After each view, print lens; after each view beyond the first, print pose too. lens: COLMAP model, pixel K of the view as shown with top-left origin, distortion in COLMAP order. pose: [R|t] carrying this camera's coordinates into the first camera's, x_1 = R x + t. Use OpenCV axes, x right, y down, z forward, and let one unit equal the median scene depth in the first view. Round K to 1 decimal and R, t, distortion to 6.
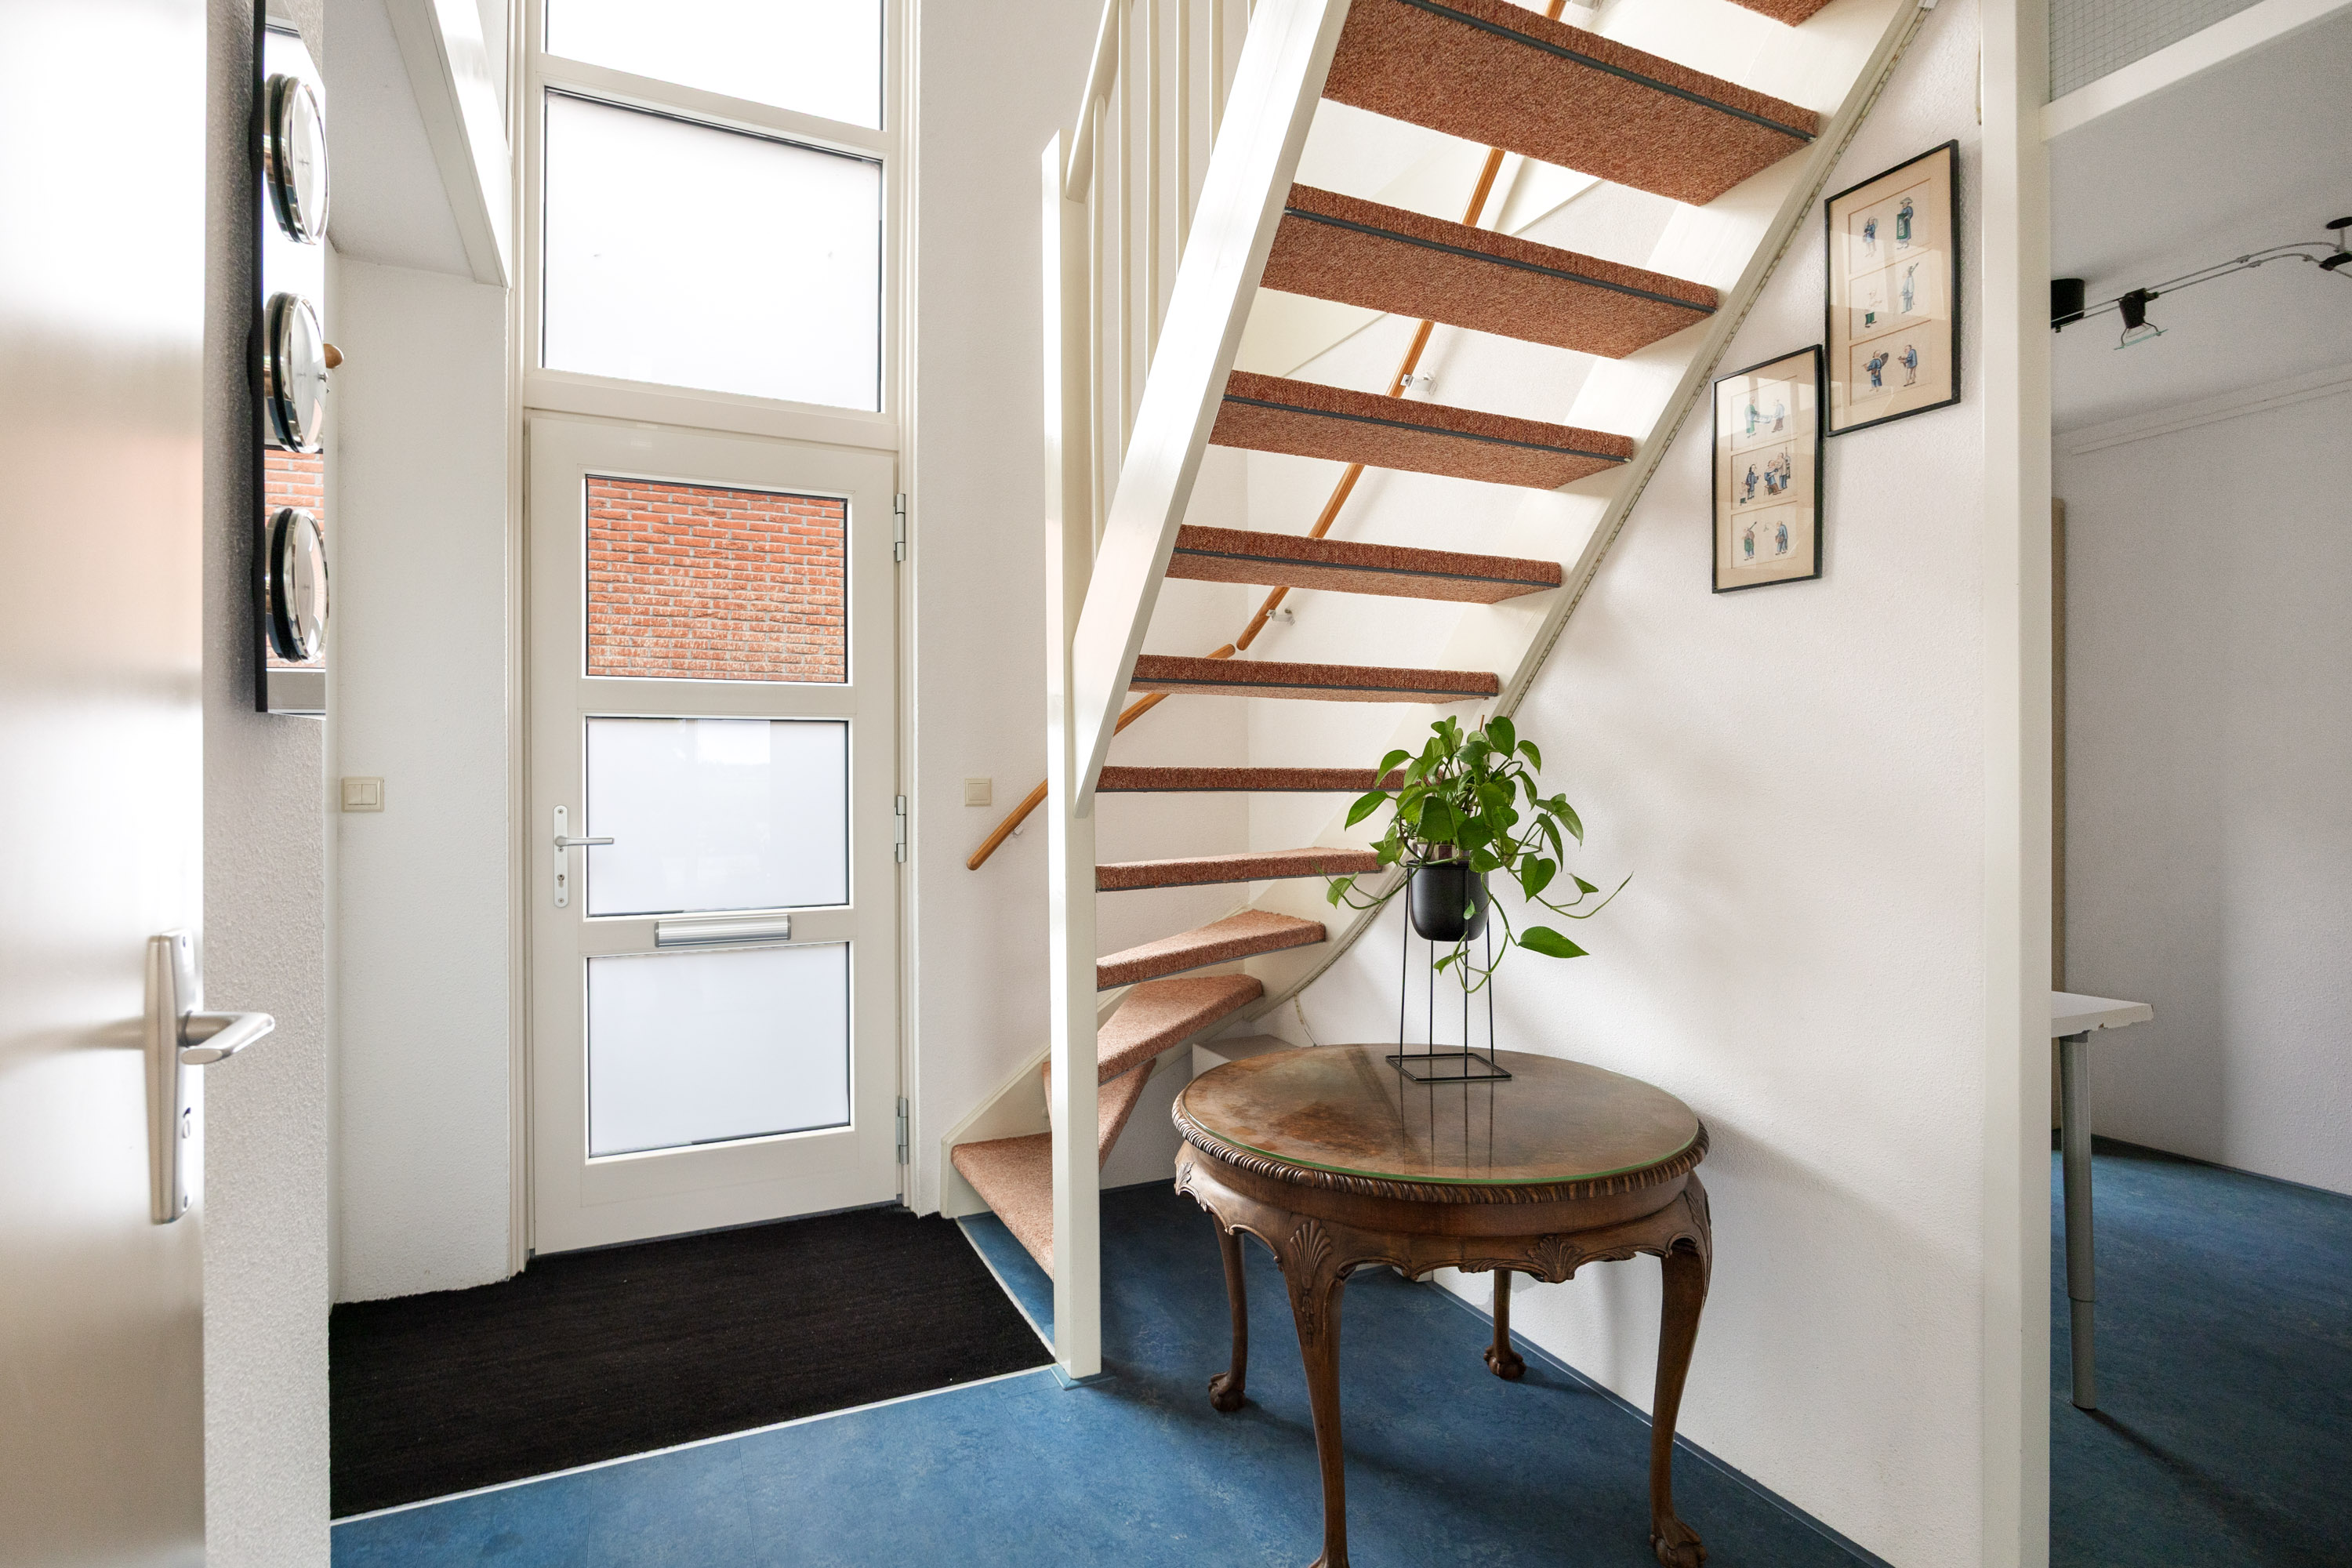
lens RADIAL K [[1152.4, 0, 1214.2], [0, 1152.4, 779.5], [0, 0, 1]] dist [-0.003366, -0.000521]
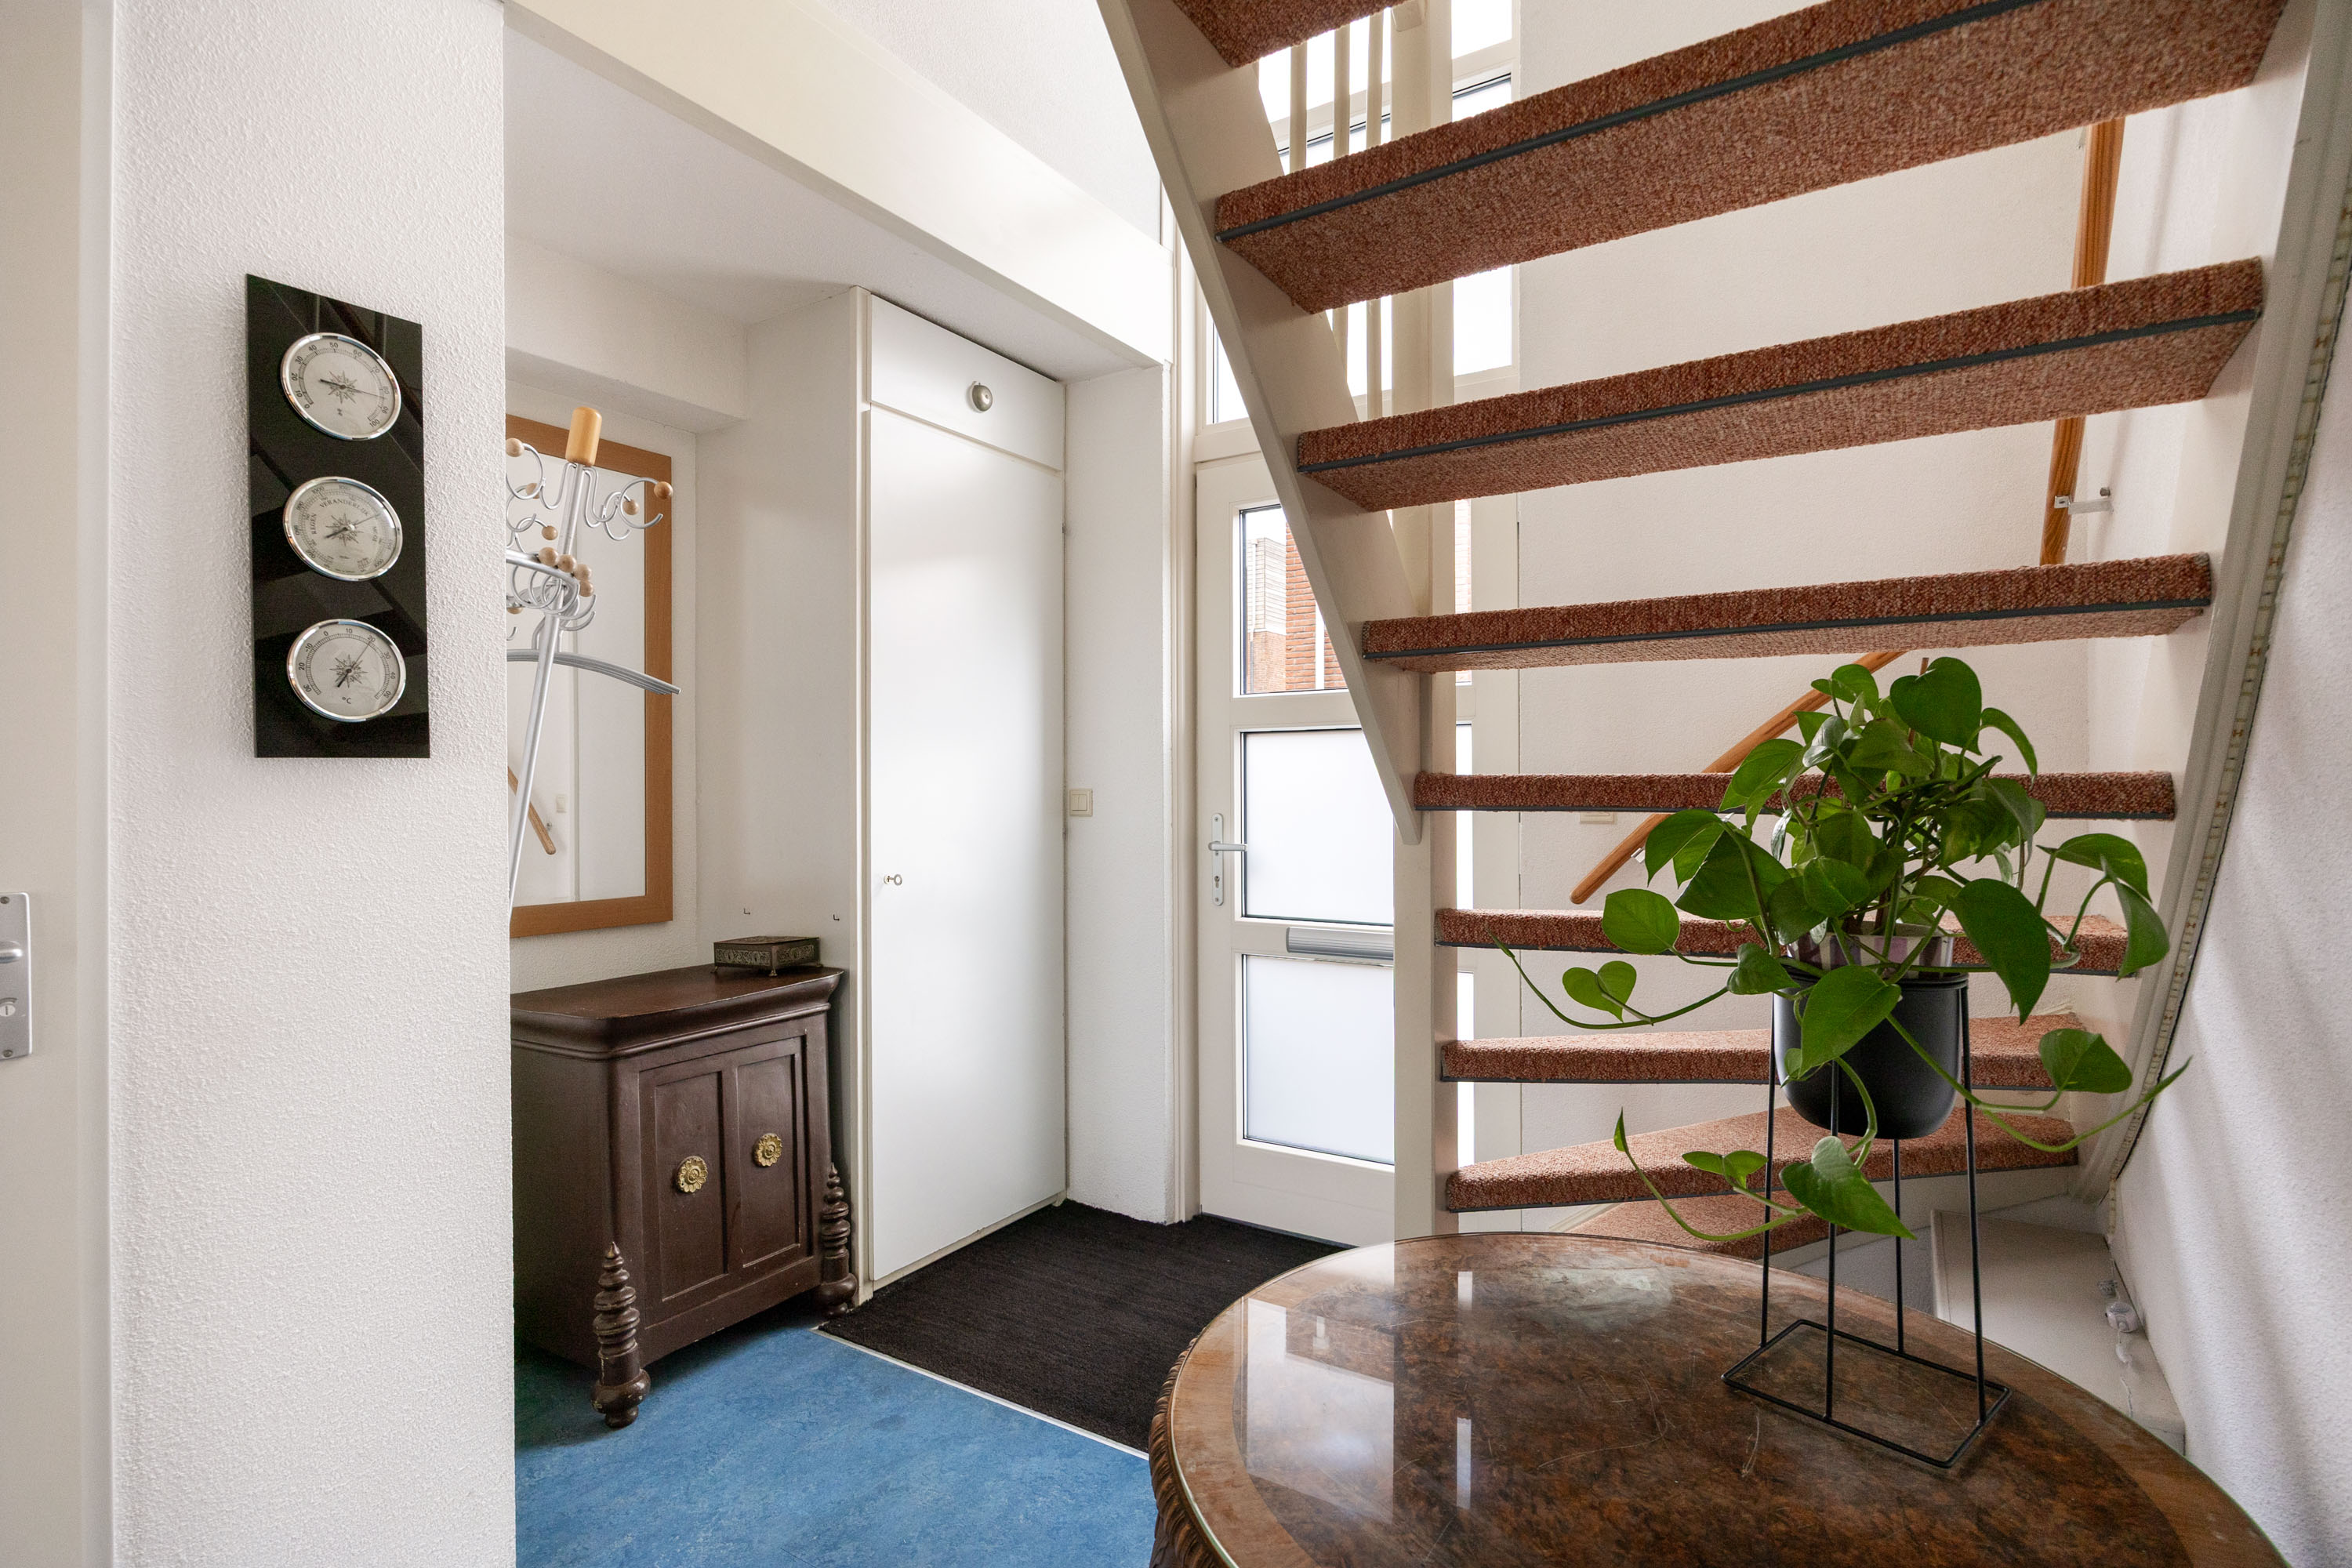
lens RADIAL K [[1152.4, 0, 1180.6], [0, 1152.4, 785.3], [0, 0, 1]] dist [-0.003366, -0.000521]
pose [[0.540888, -0.002156, -0.841092, 0.369908], [0.000027, 0.999997, -0.002545, -0.001991], [0.841095, 0.001354, 0.540886, 0.393217]]
